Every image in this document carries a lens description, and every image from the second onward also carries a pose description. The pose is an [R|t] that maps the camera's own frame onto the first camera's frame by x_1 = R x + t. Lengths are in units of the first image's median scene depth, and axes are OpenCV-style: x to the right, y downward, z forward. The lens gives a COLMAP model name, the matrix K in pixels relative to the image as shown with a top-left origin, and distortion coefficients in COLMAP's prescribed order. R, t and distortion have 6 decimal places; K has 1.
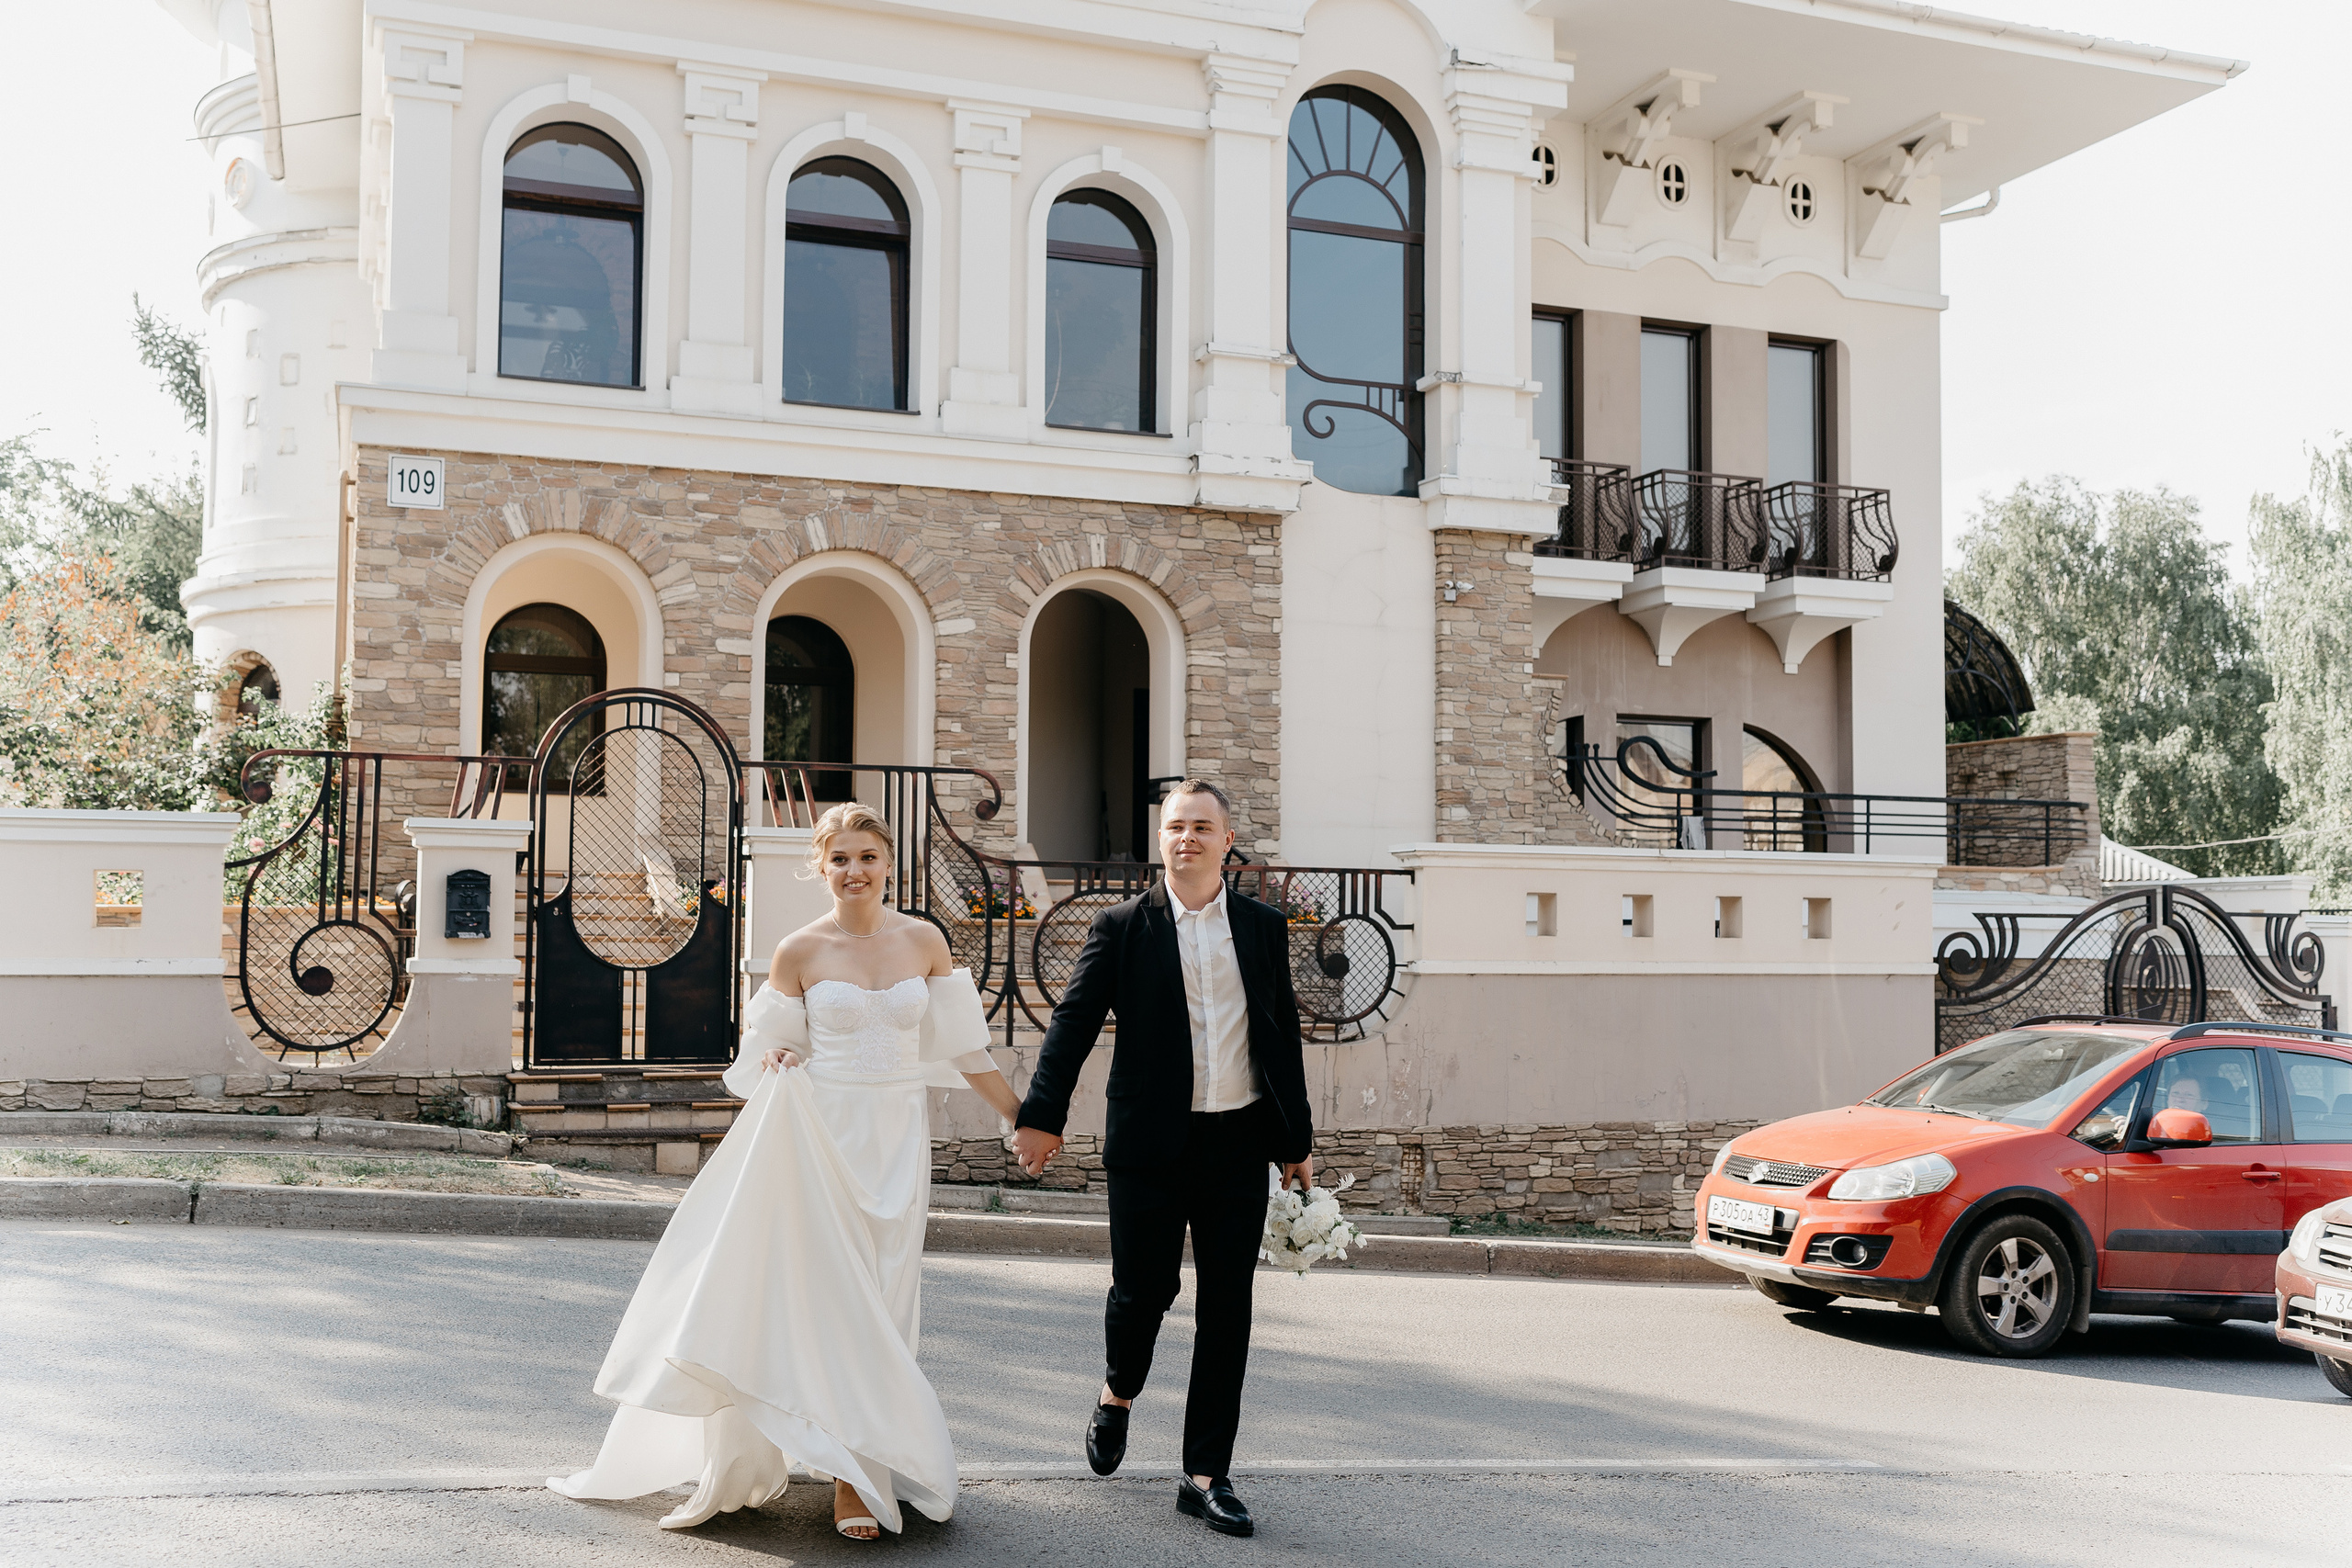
lens RADIAL K [[2426.4, 0, 1231.0], [0, 2426.4, 811.2], [0, 0, 1]] dist [-0.031655, 0.159905]
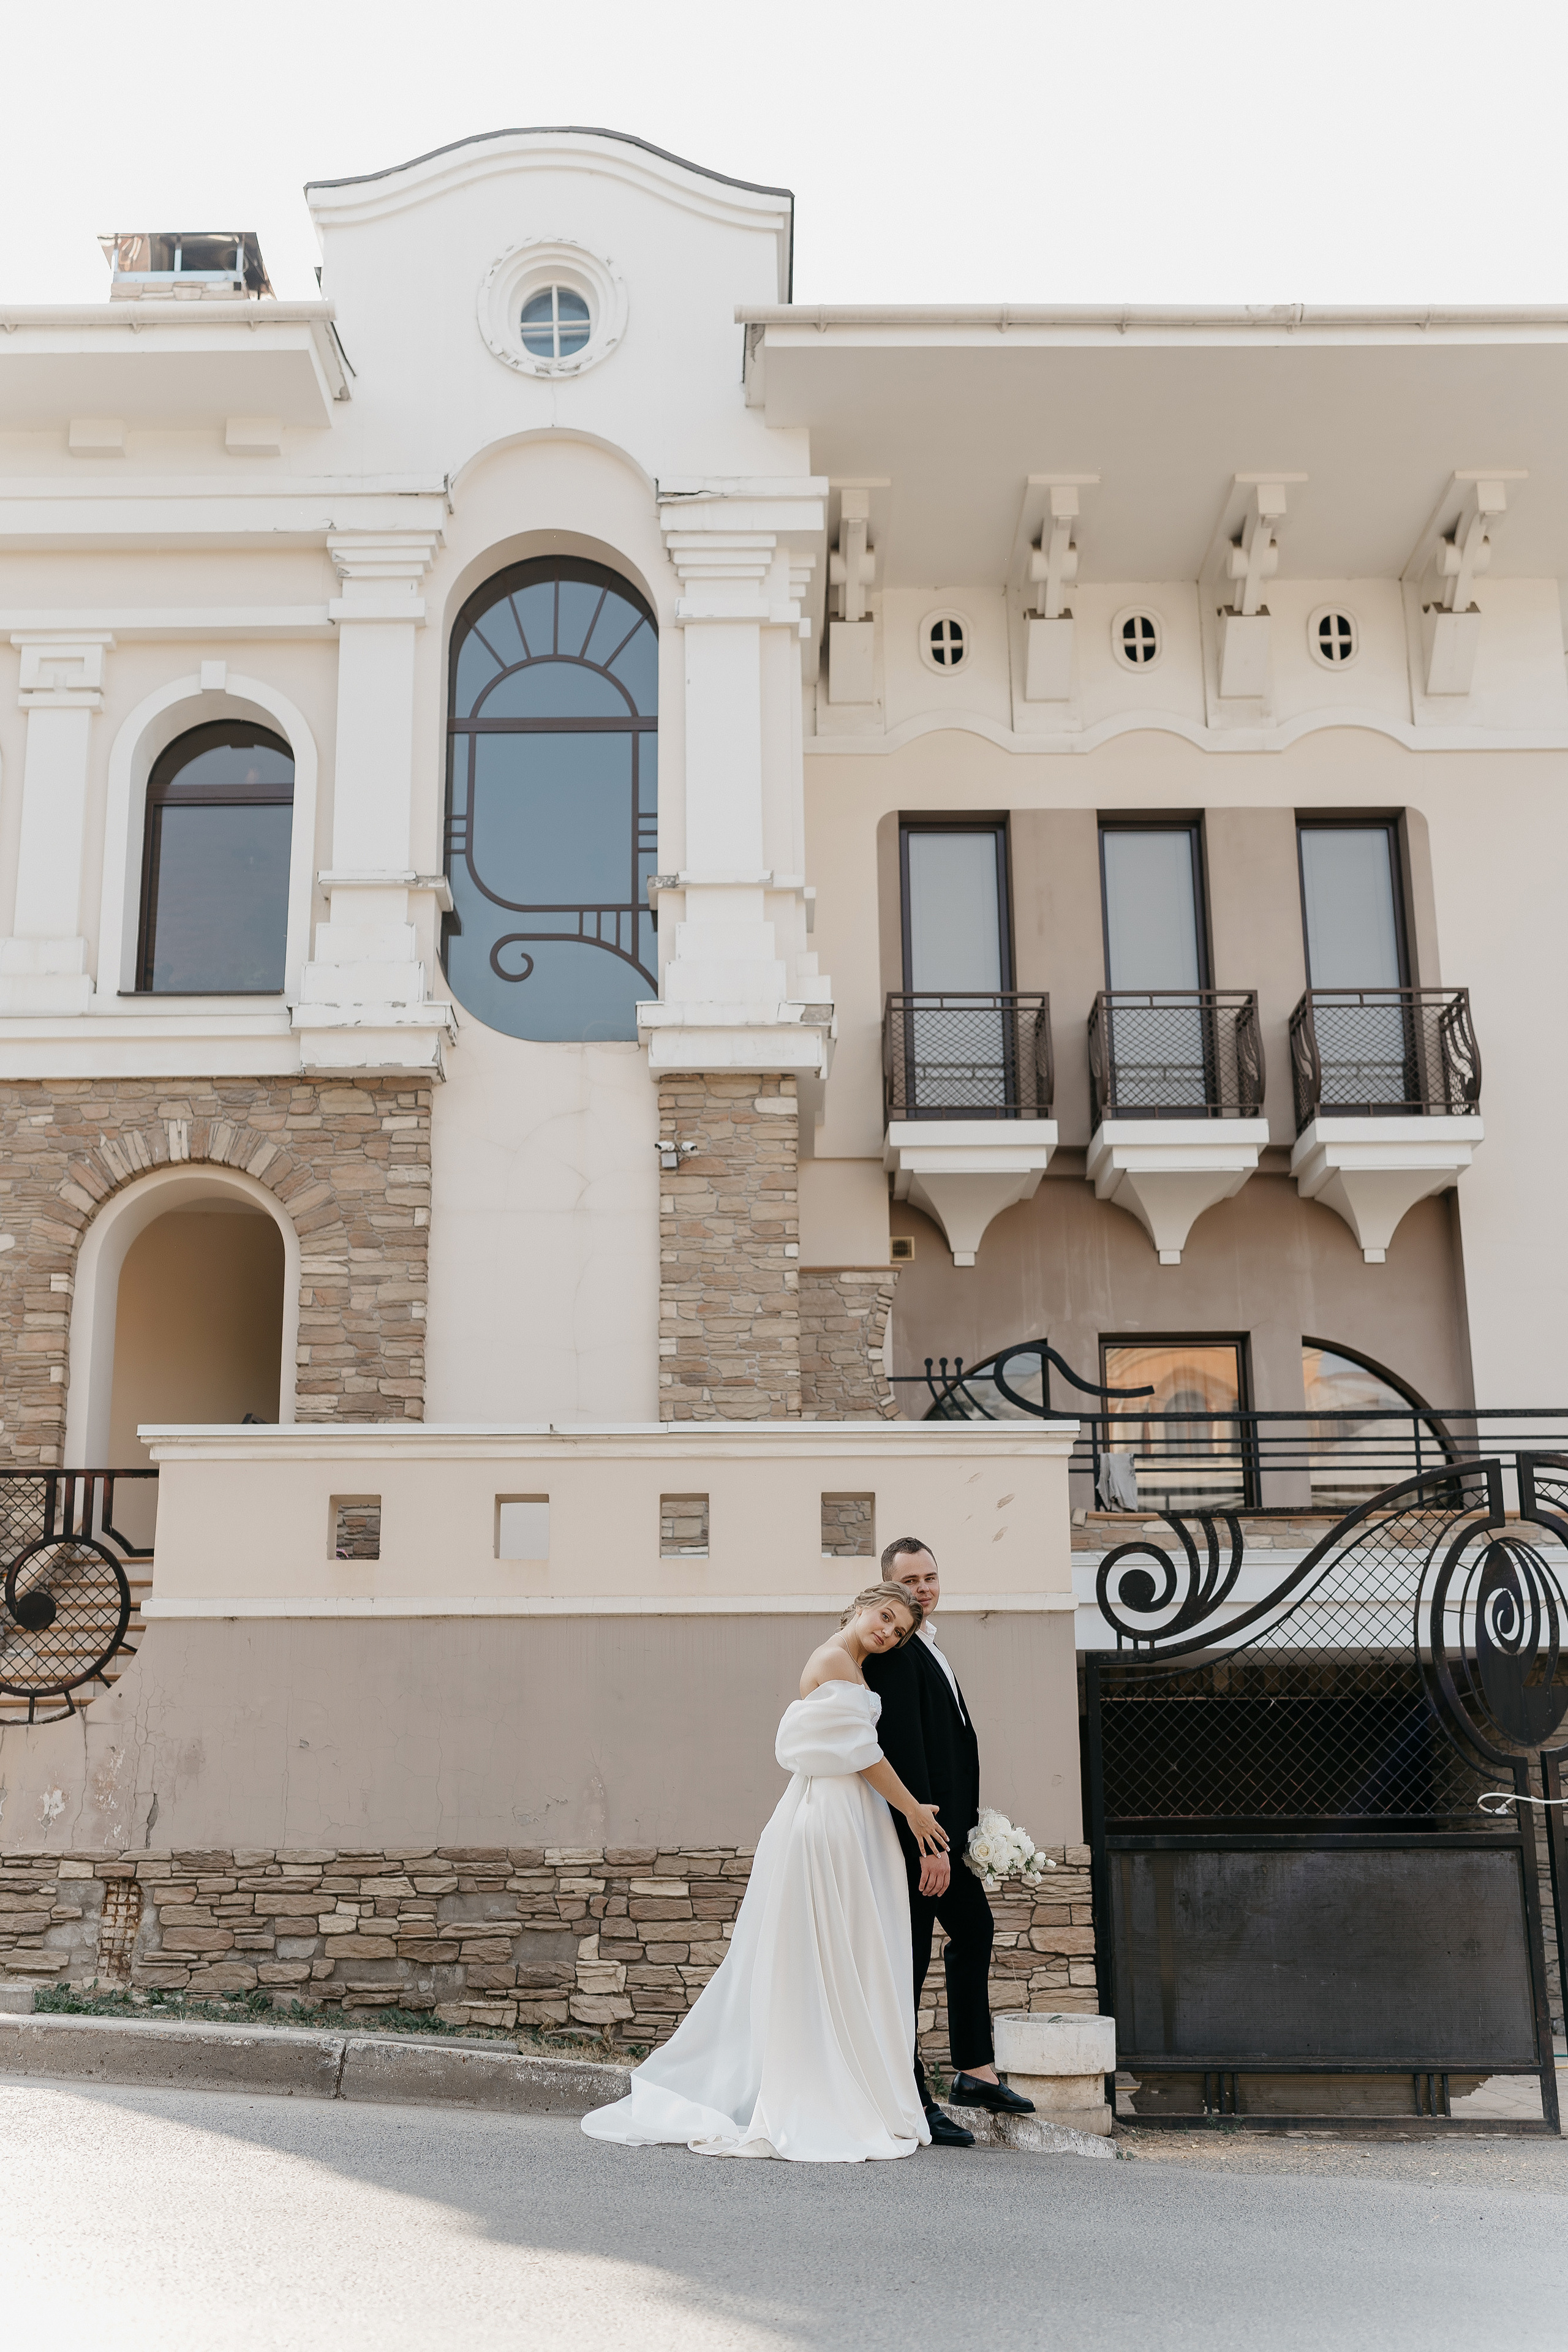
lens RADIAL K [[2472.6, 0, 739.8], [0, 2472.6, 1198.7], [0, 0, 1]] dist [-0.025615, 0.168944]
pose [[0.927394, -0.105871, -0.358792, 0.399548], [0.035098, 0.979510, -0.198312, 0.077059], [0.372436, 0.171320, 0.912108, 0.334662]]
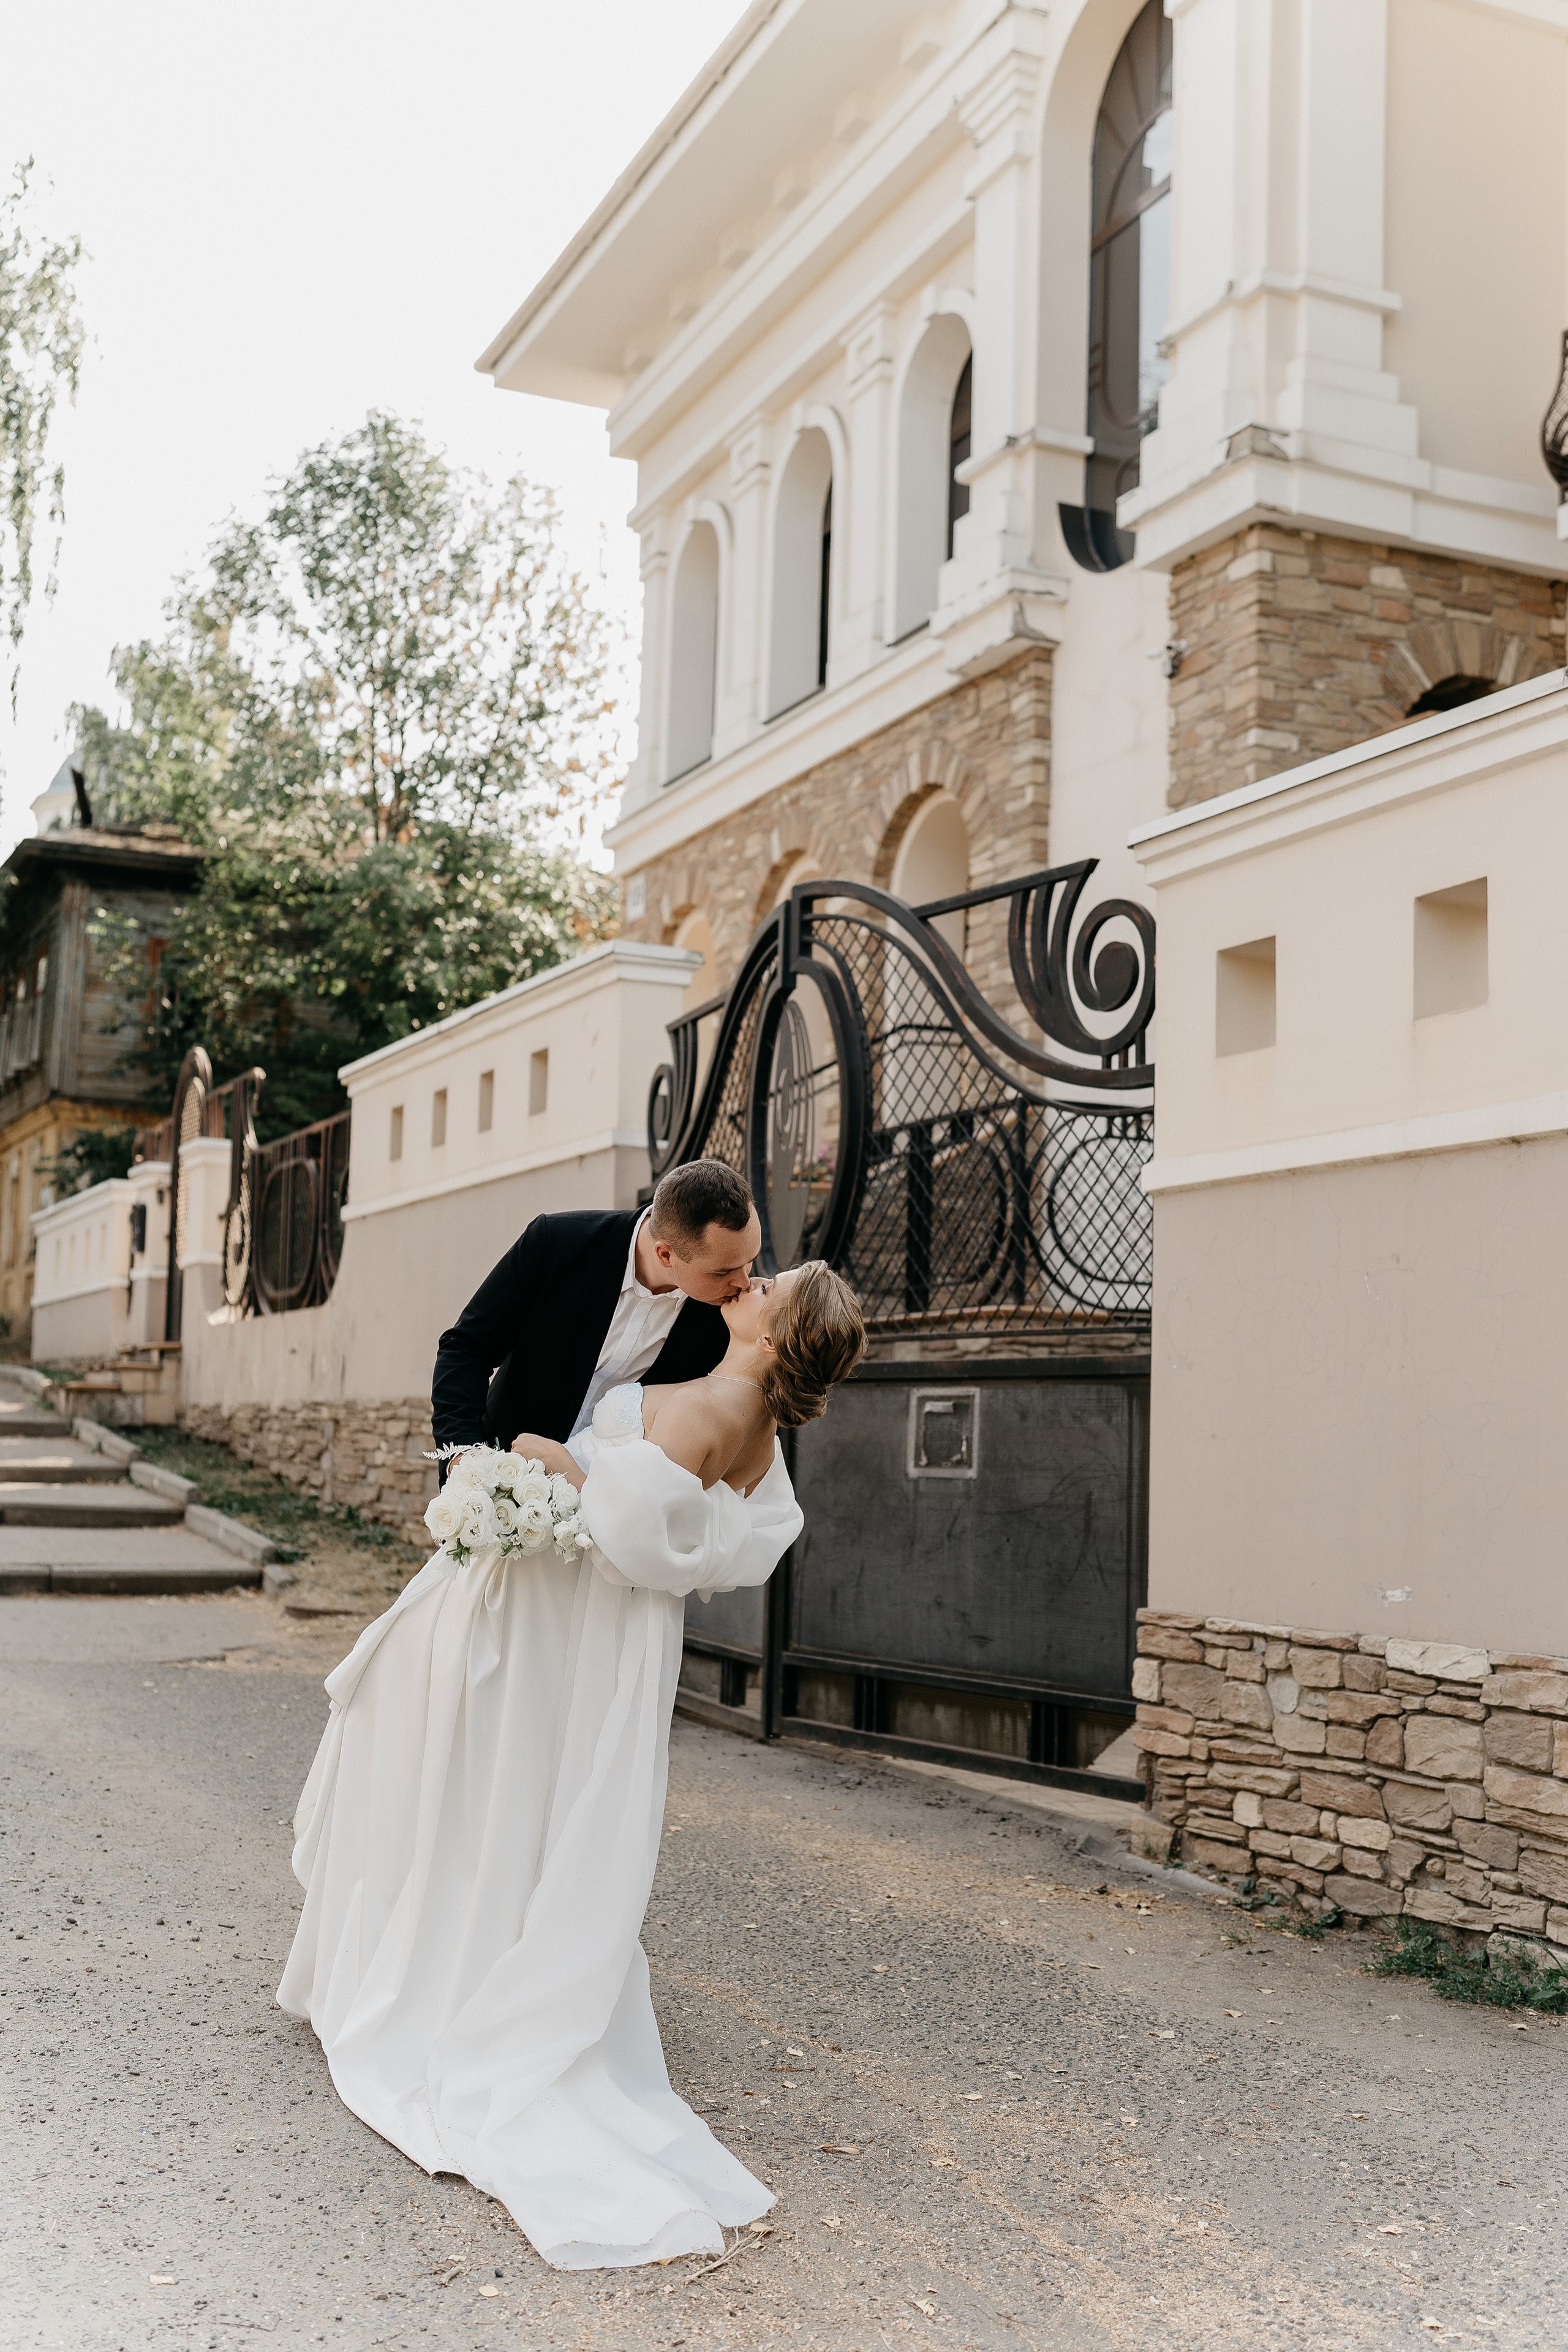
lens RADIAL K [[2497.2, 0, 769.0], [0, 2497.2, 1216.7], [0, 0, 1]] dist [-0.027259, 0.152373]
pose [[0.041508, -0.099385, -0.994183, 0.777886], [0.029870, 0.994719, -0.098191, 0.127156], [0.998692, -0.025620, 0.044258, 0.900776]]
